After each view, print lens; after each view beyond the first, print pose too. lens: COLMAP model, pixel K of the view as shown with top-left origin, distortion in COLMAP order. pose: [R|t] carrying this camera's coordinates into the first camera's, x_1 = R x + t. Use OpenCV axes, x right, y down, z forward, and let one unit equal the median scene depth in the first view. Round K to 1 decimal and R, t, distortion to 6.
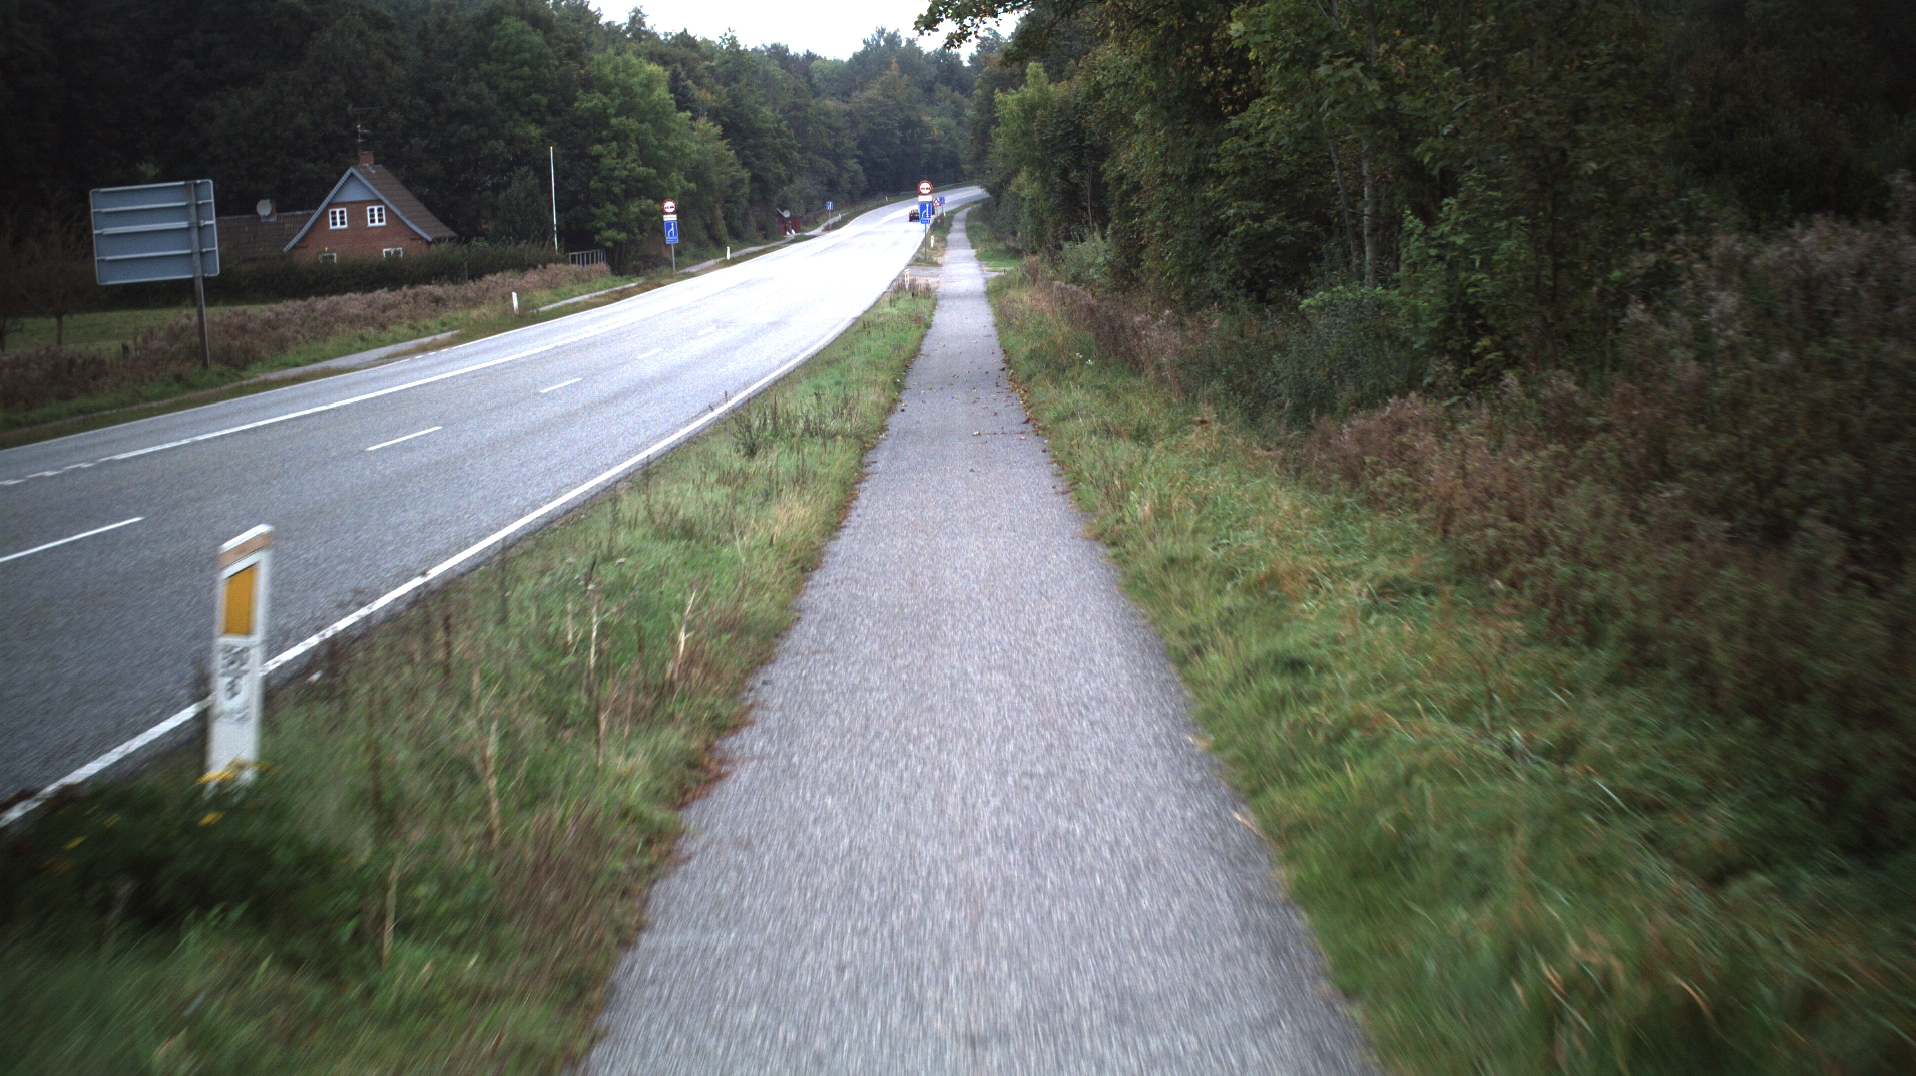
lens RADIAL K [[3346.1, 0, 958.0], [0, 3346.1, 538.0], [0, 0, 1]] dist [-0.230743, 0.080377]
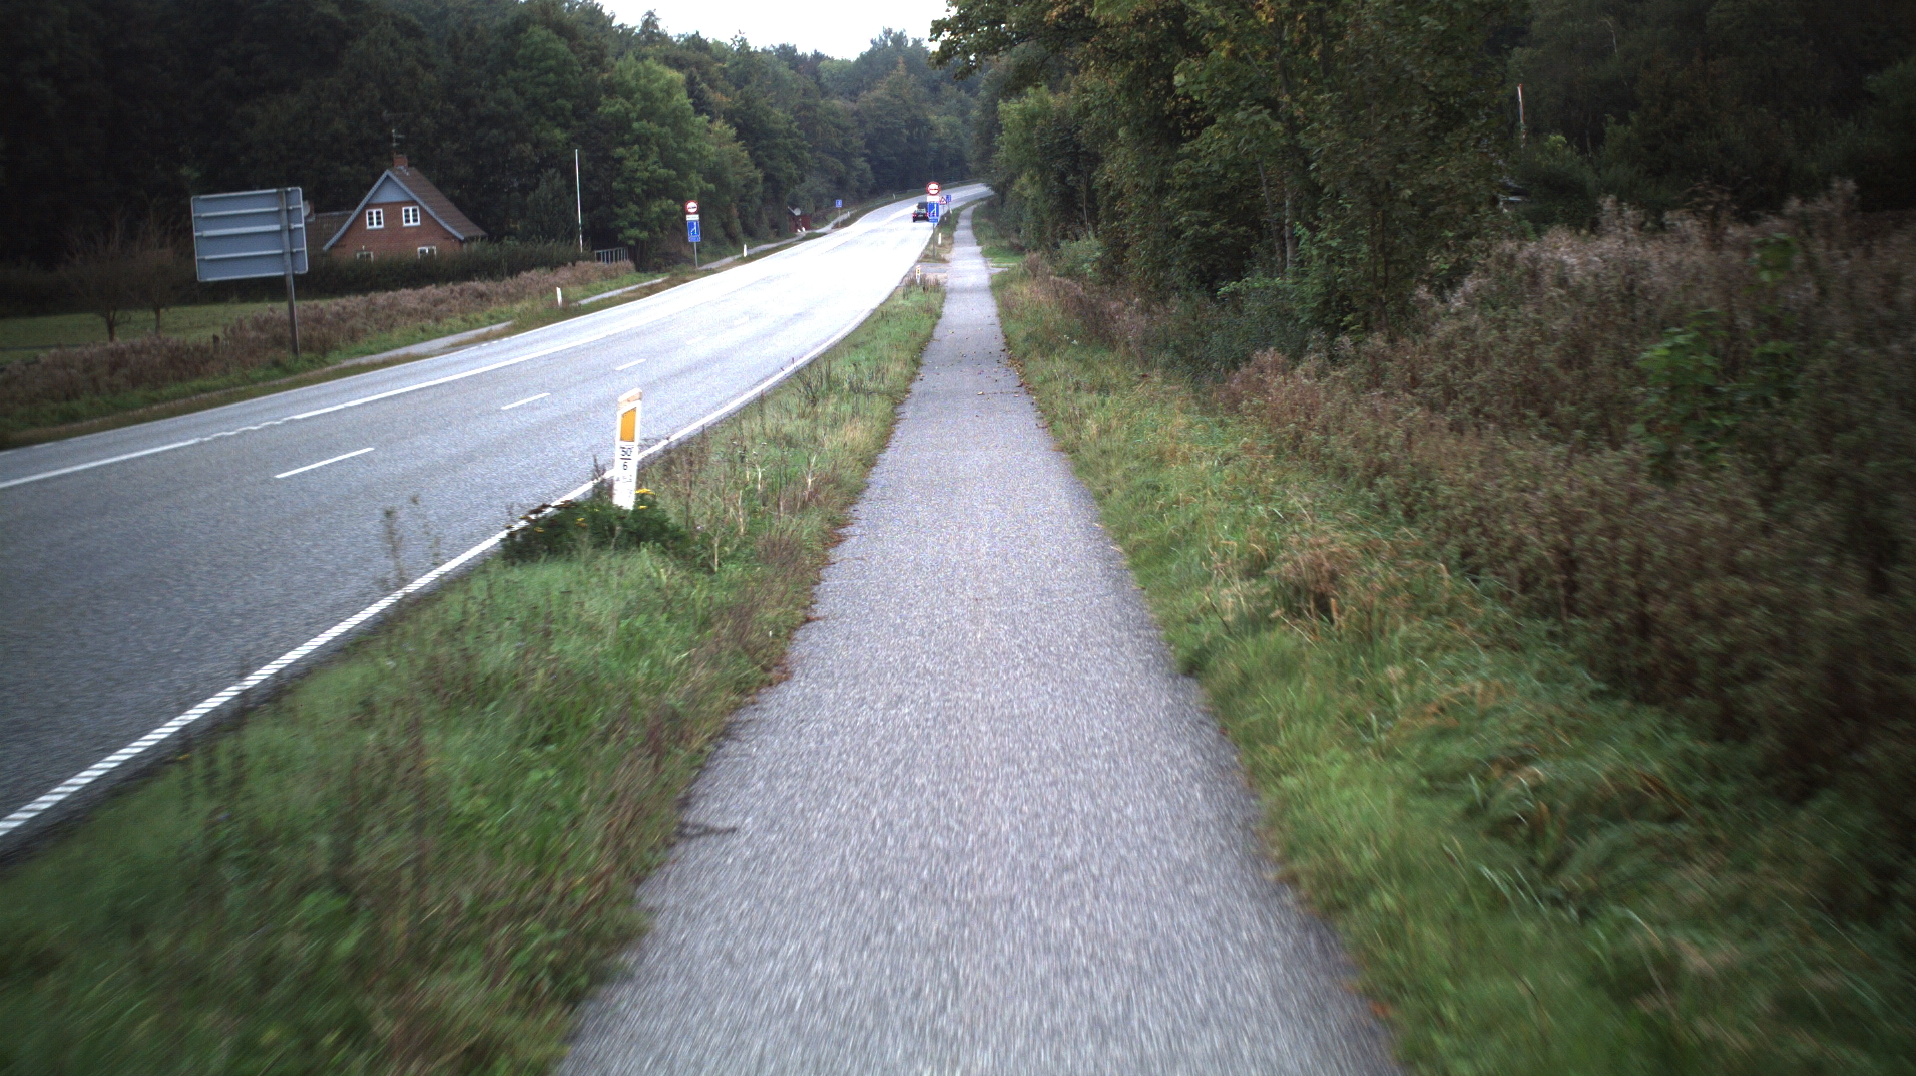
lens RADIAL K [[3346.1, 0, 958.0], [0, 3346.1, 538.0], [0, 0, 1]] dist [-0.230743, 0.080377]
pose [[0.999994, -0.002901, -0.002007, -0.000198], [0.002904, 0.999995, 0.001217, 0.005576], [0.002004, -0.001223, 0.999997, -0.070246]]
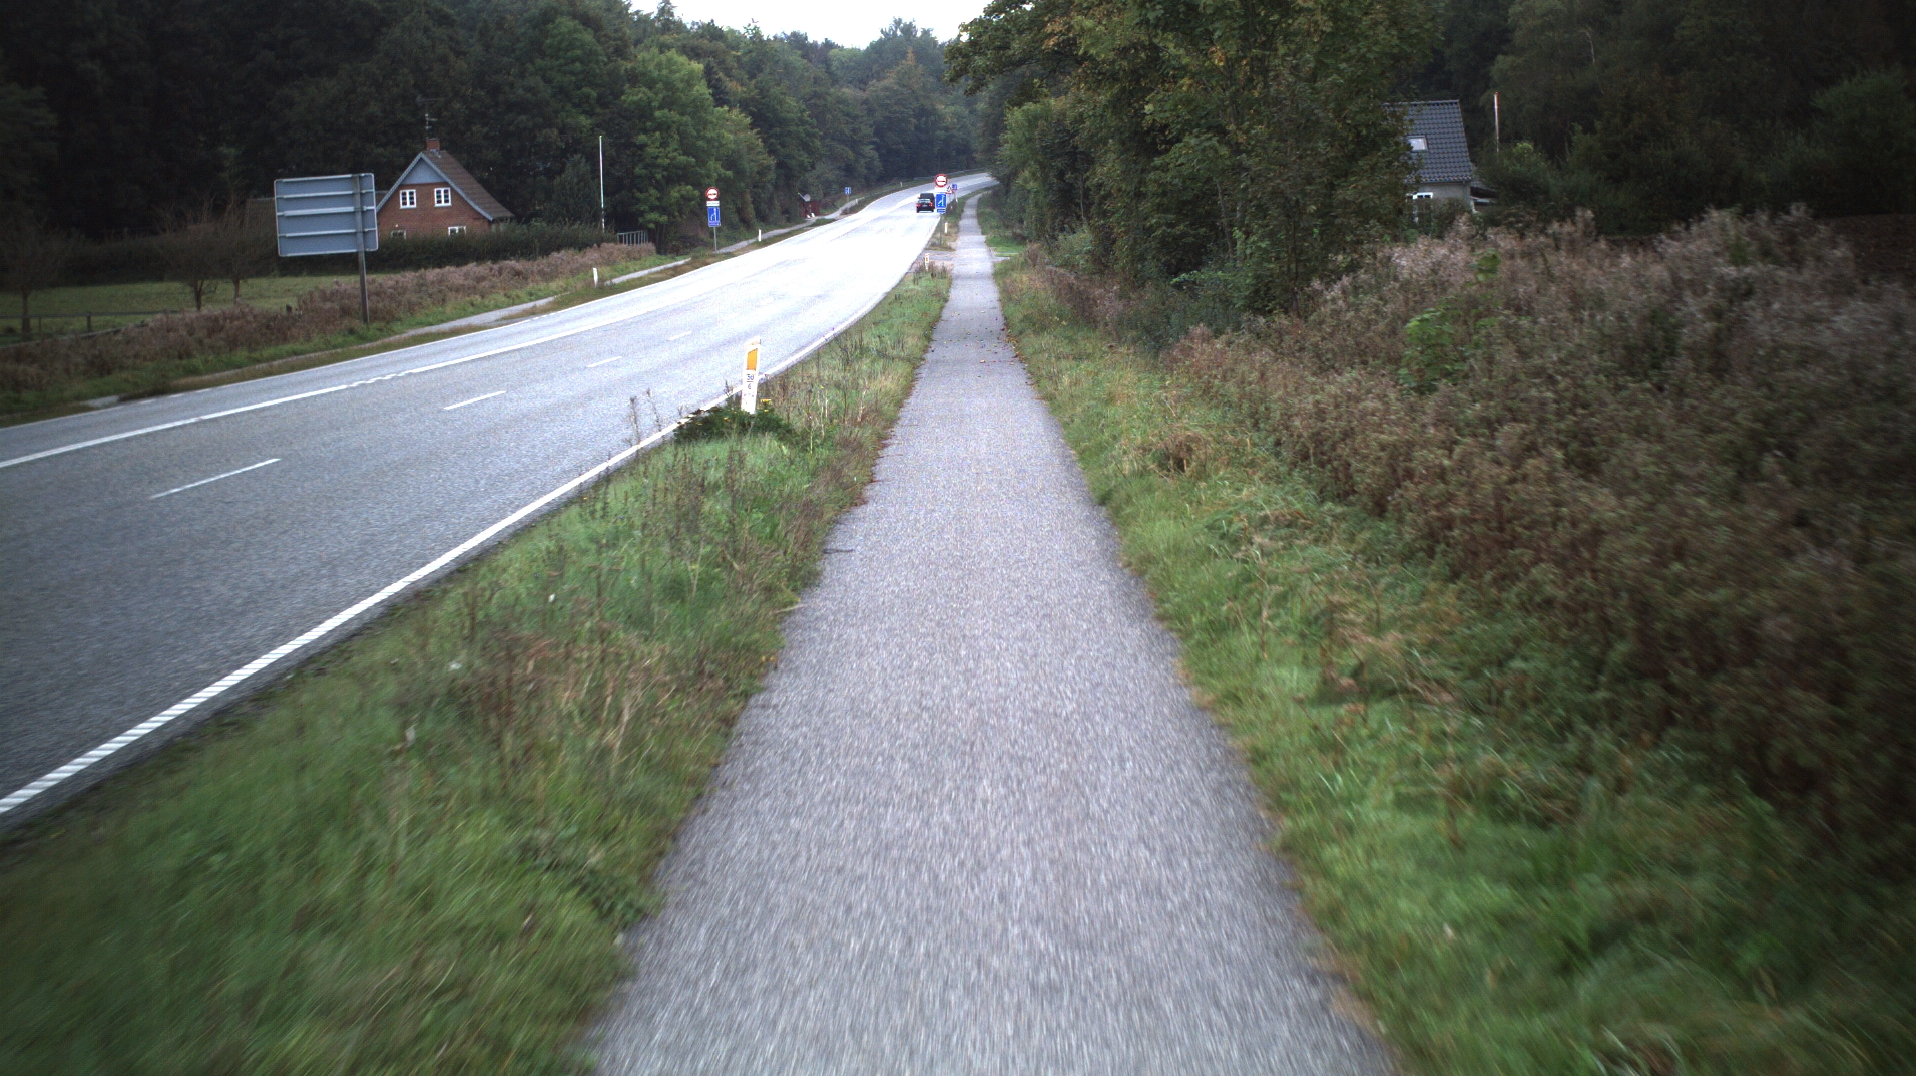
lens RADIAL K [[3346.1, 0, 958.0], [0, 3346.1, 538.0], [0, 0, 1]] dist [-0.230743, 0.080377]
pose [[0.999882, 0.015264, -0.001696, -0.000518], [-0.015255, 0.999871, 0.005124, 0.010766], [0.001774, -0.005098, 0.999985, -0.140586]]
